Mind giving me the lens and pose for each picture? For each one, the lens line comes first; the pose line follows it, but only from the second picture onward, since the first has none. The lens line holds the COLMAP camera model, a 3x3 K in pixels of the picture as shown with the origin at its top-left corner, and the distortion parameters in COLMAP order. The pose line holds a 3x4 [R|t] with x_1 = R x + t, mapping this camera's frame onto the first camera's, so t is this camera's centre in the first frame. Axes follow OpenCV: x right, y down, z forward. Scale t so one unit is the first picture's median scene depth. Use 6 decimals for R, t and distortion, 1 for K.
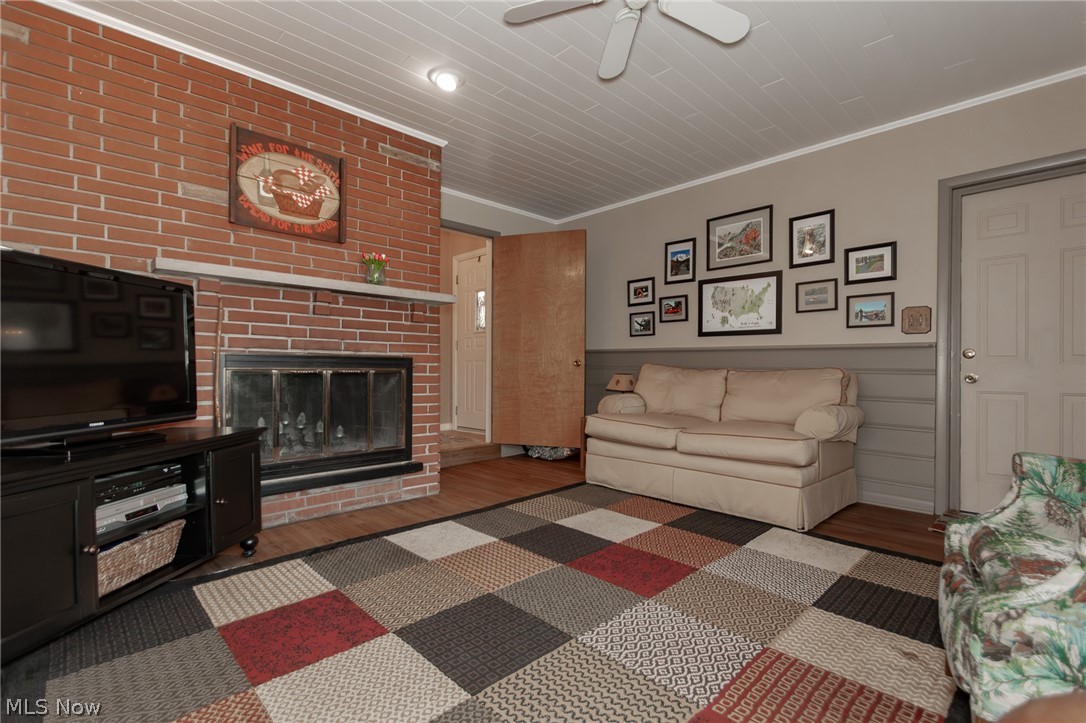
lens RADIAL K [[500.3, 0, 541.6], [0, 500.3, 369.9], [0, 0, 1]] dist [0.000534, -0.001195]
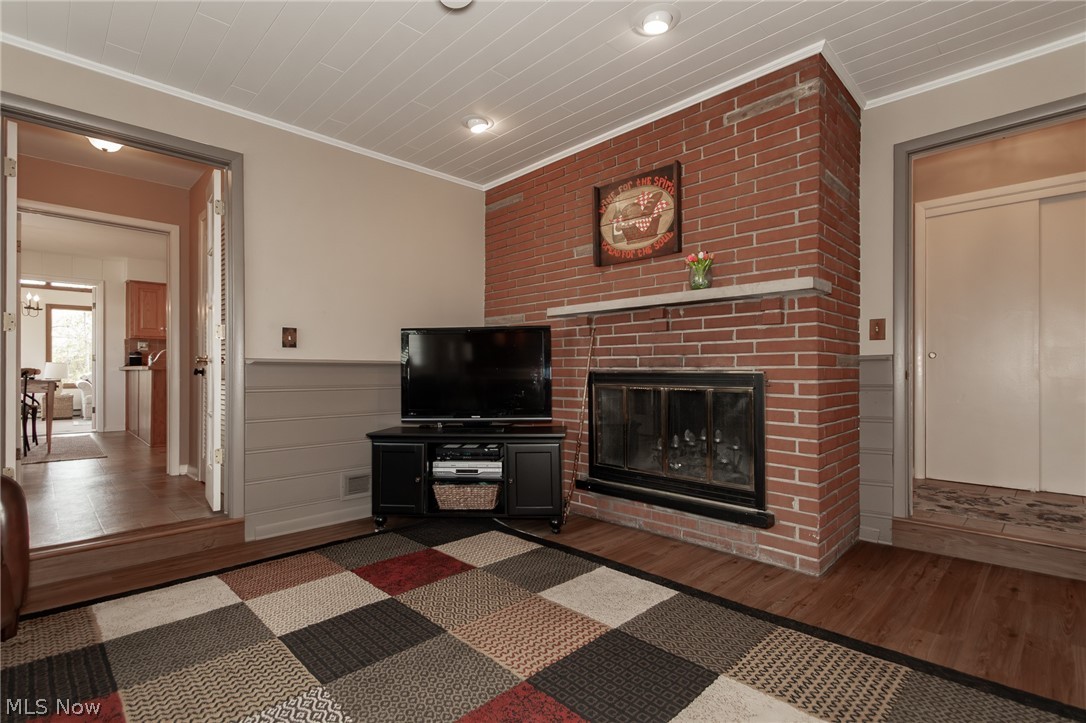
lens RADIAL K [[500.3, 0, 541.6], [0, 500.3, 369.9], [0, 0, 1]] dist [0.000534, -0.001195]
pose [[0.012369, -0.005867, -0.999906, 0.524439], [0.002106, 0.999981, -0.005842, -0.027436], [0.999921, -0.002033, 0.012381, 0.720821]]
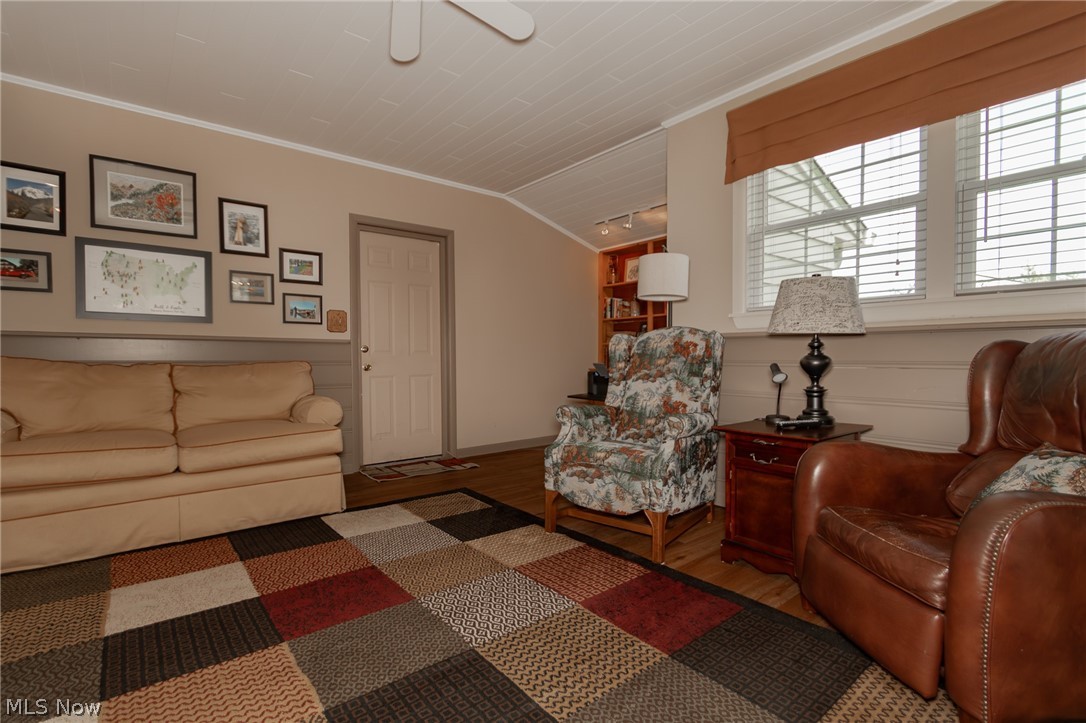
lens RADIAL K [[500.3, 0, 541.6], [0, 500.3, 369.9], [0, 0, 1]] dist [0.000534, -0.001195]
pose [[0.088741, -0.033448, 0.995493, -0.449402], [0.004033, 0.999440, 0.033221, -0.019123], [-0.996047, 0.001066, 0.088826, 0.401396]]
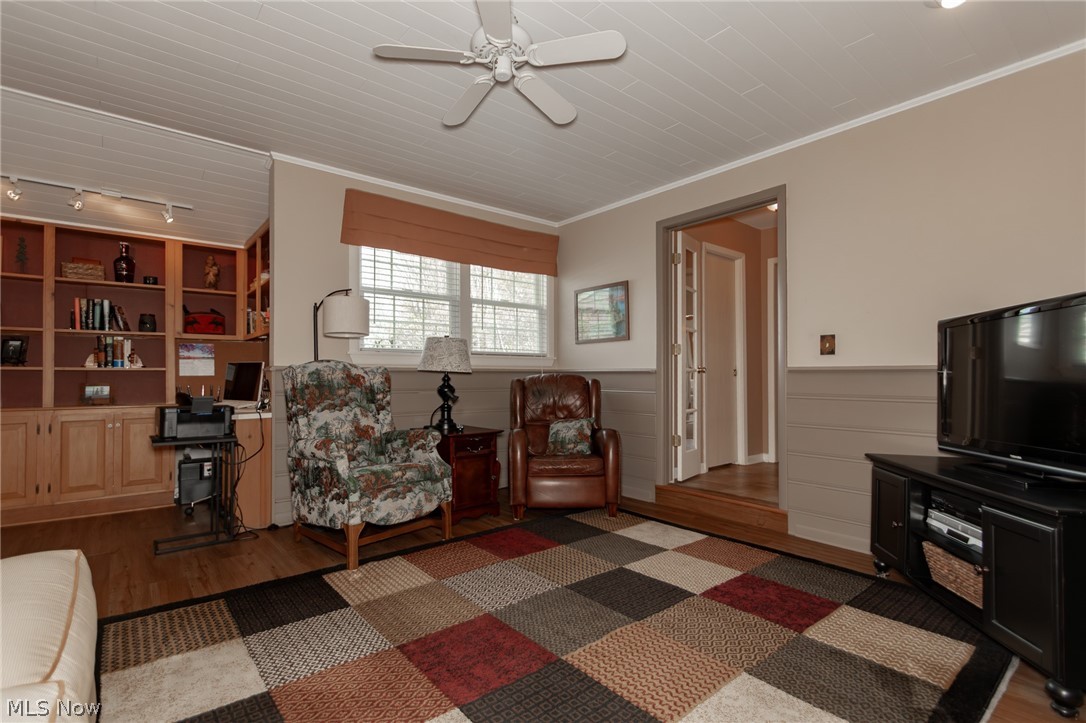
lens RADIAL K [[514.7, 0, 537.2], [0, 514.7, 364.0], [0, 0, 1]] dist [0.000570, -0.000355]
pose [[-0.996465, 0.000206, 0.084008, 0.008621], [-0.002149, 0.999607, -0.027942, -0.031276], [-0.083981, -0.028024, -0.996073, 1.283729]]
